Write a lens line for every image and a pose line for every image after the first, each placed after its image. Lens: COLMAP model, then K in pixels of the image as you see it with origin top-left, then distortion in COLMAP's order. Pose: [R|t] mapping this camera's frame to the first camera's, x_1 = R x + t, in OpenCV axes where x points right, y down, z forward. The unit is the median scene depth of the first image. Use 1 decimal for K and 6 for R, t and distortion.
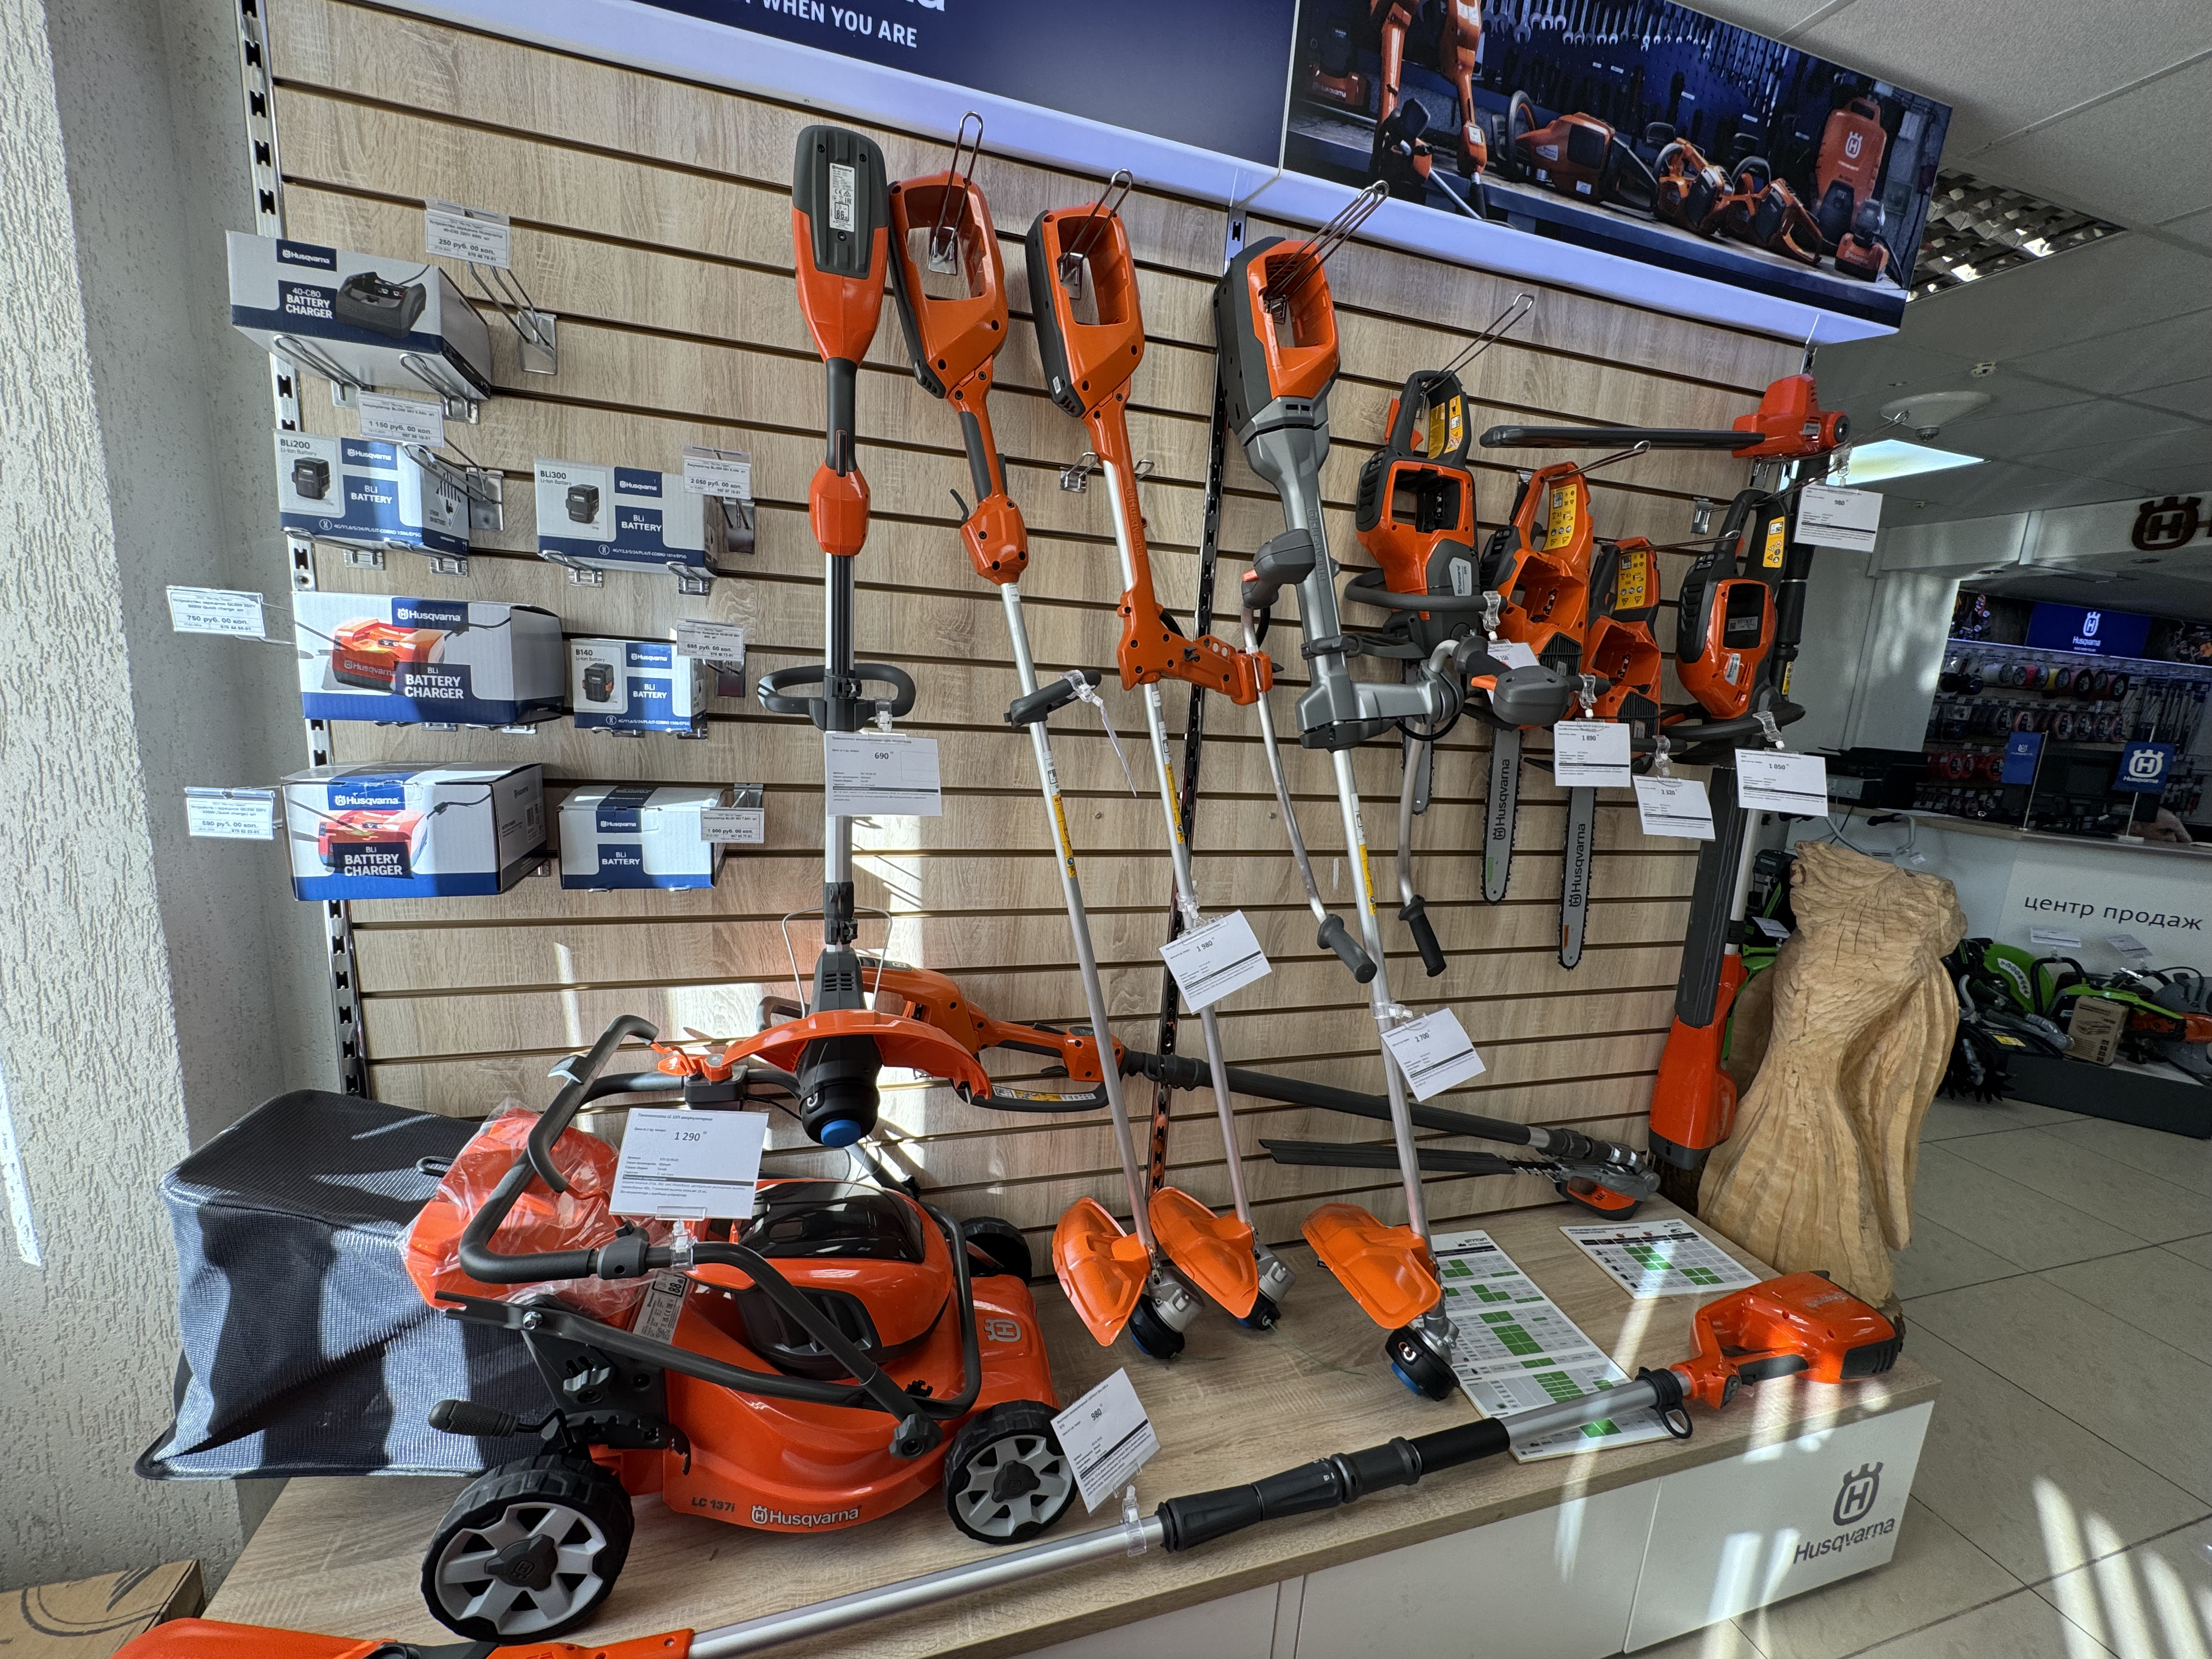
lens RADIAL K [[881.0, 0, 1110.8], [0, 881.0, 826.2], [0, 0, 1]] dist [-0.000564, -0.000030]
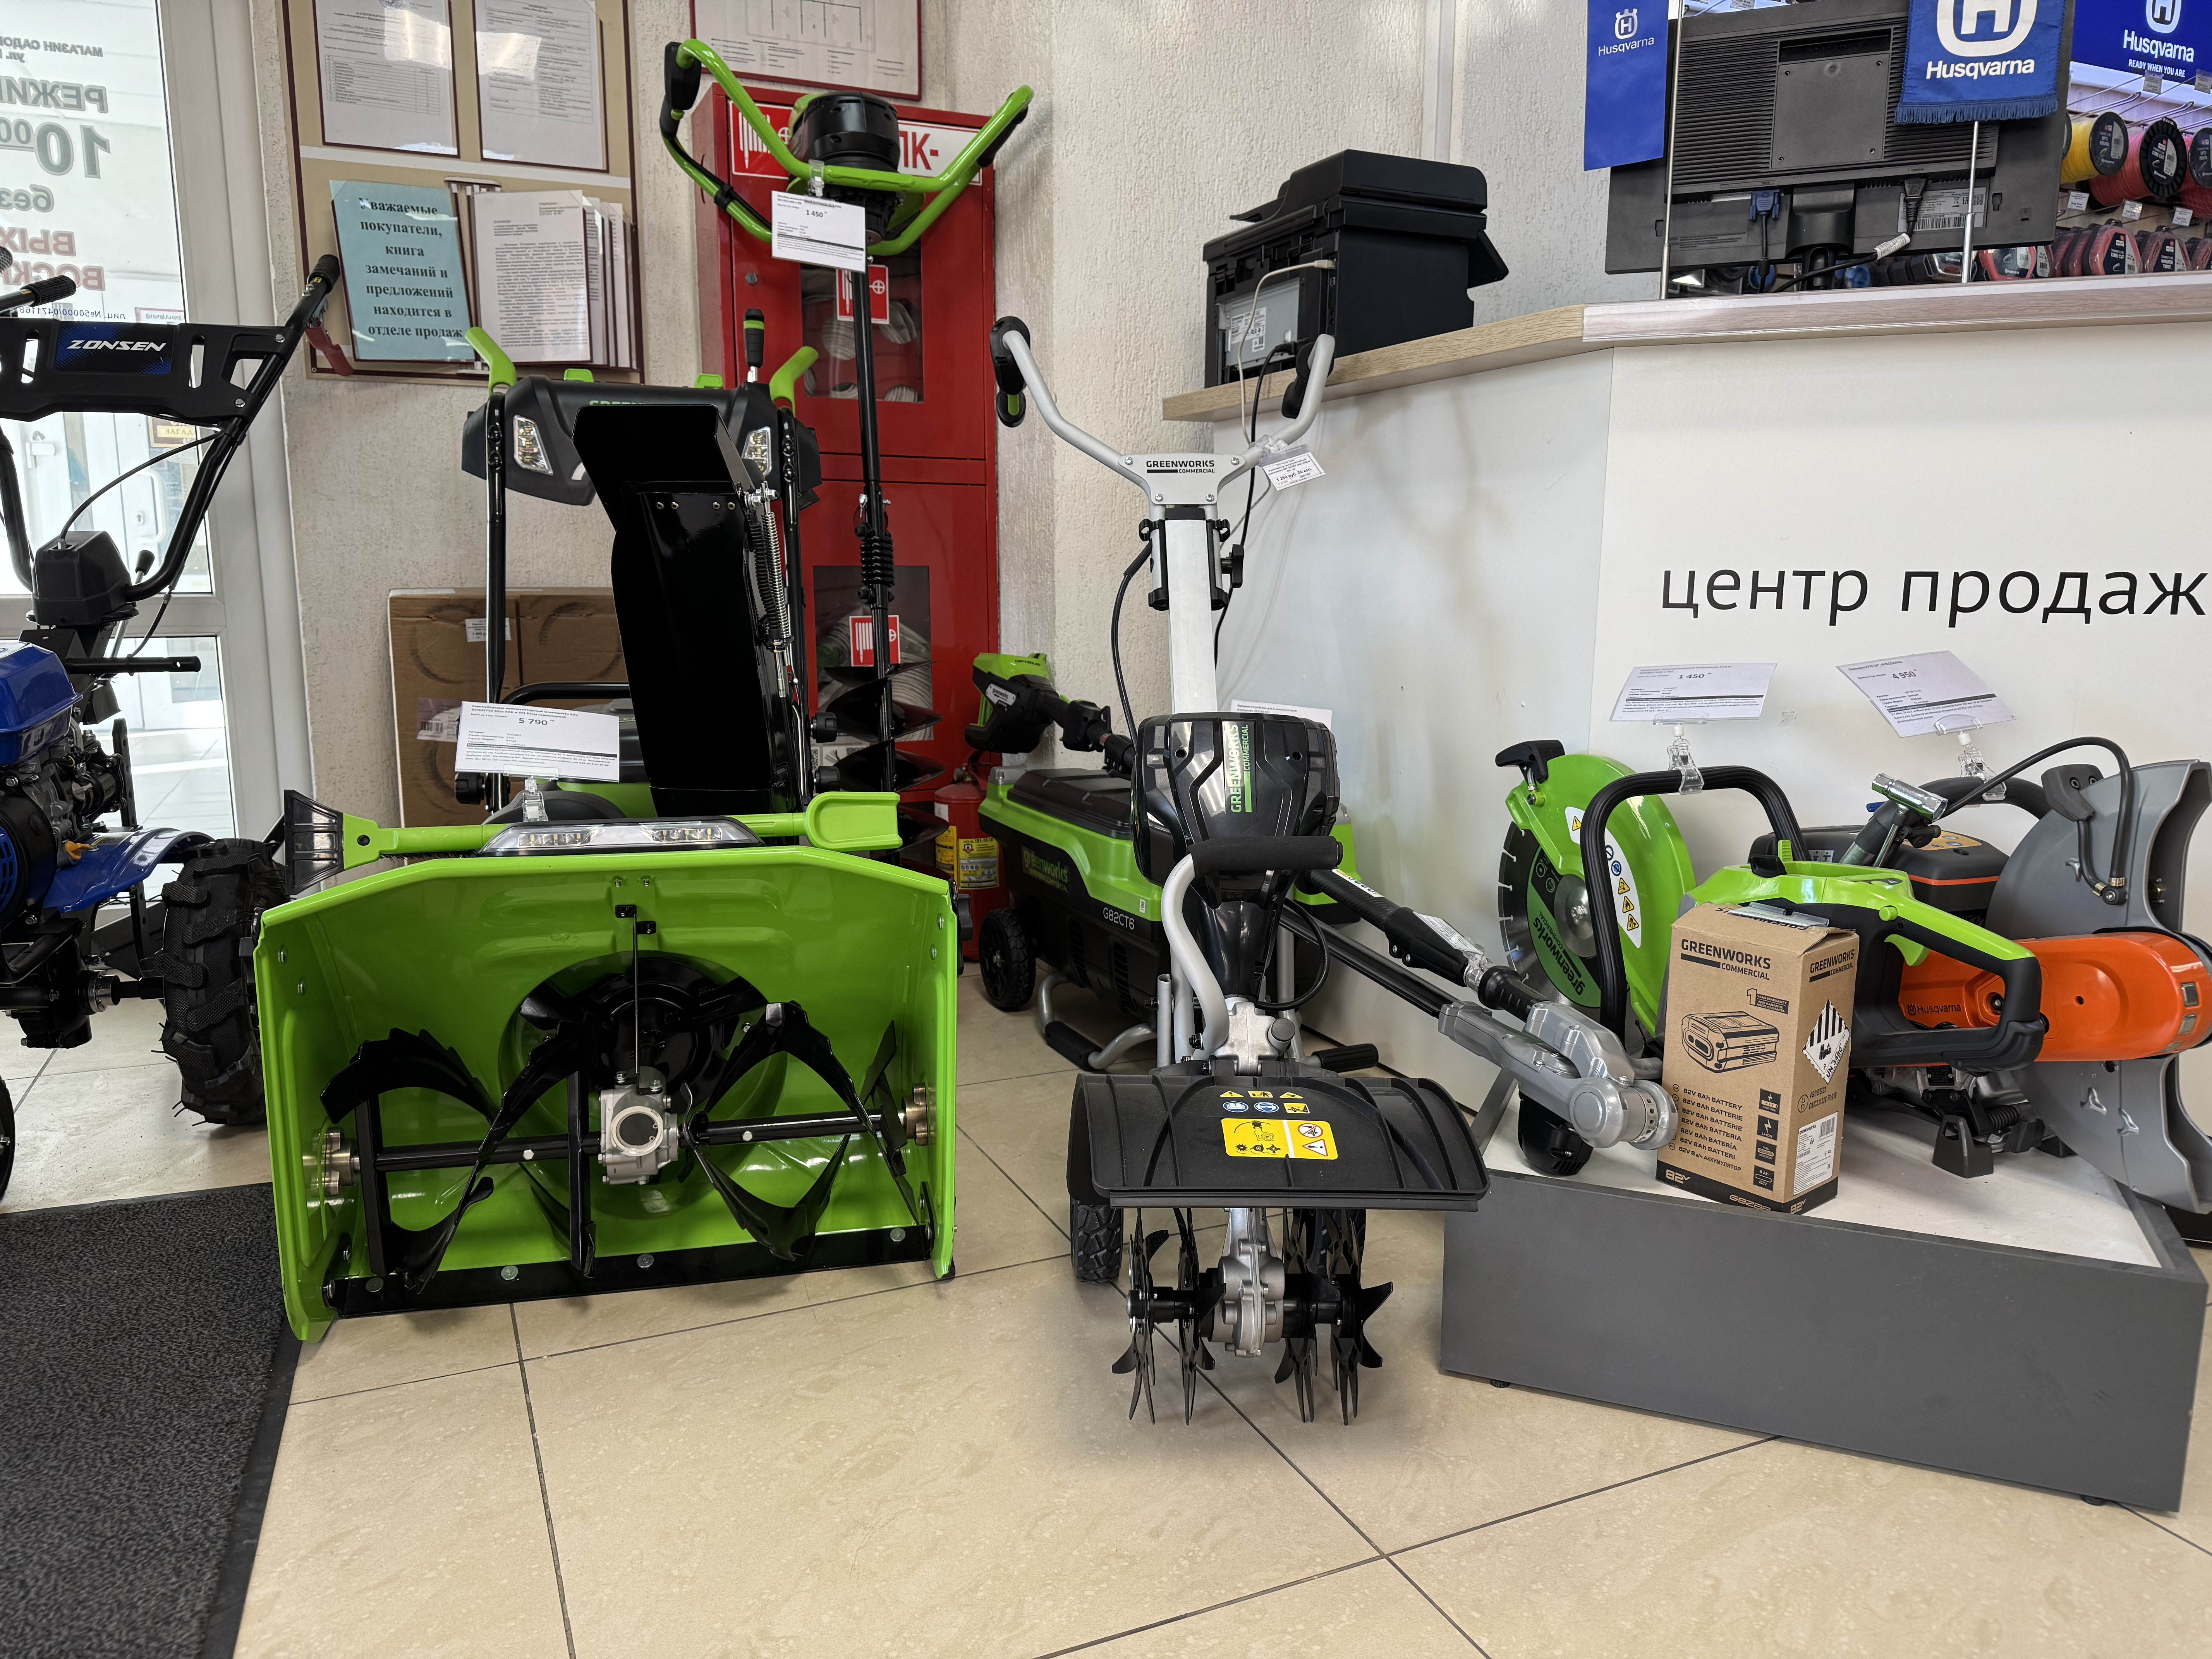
lens RADIAL K [[1566.7, 0, 1105.2], [0, 1566.7, 832.6], [0, 0, 1]] dist [0.003049, 0.003744]
pose [[0.989808, -0.081796, 0.116572, 0.854006], [0.081811, 0.996637, 0.004663, 0.150656], [-0.116562, 0.004922, 0.993171, 0.579497]]
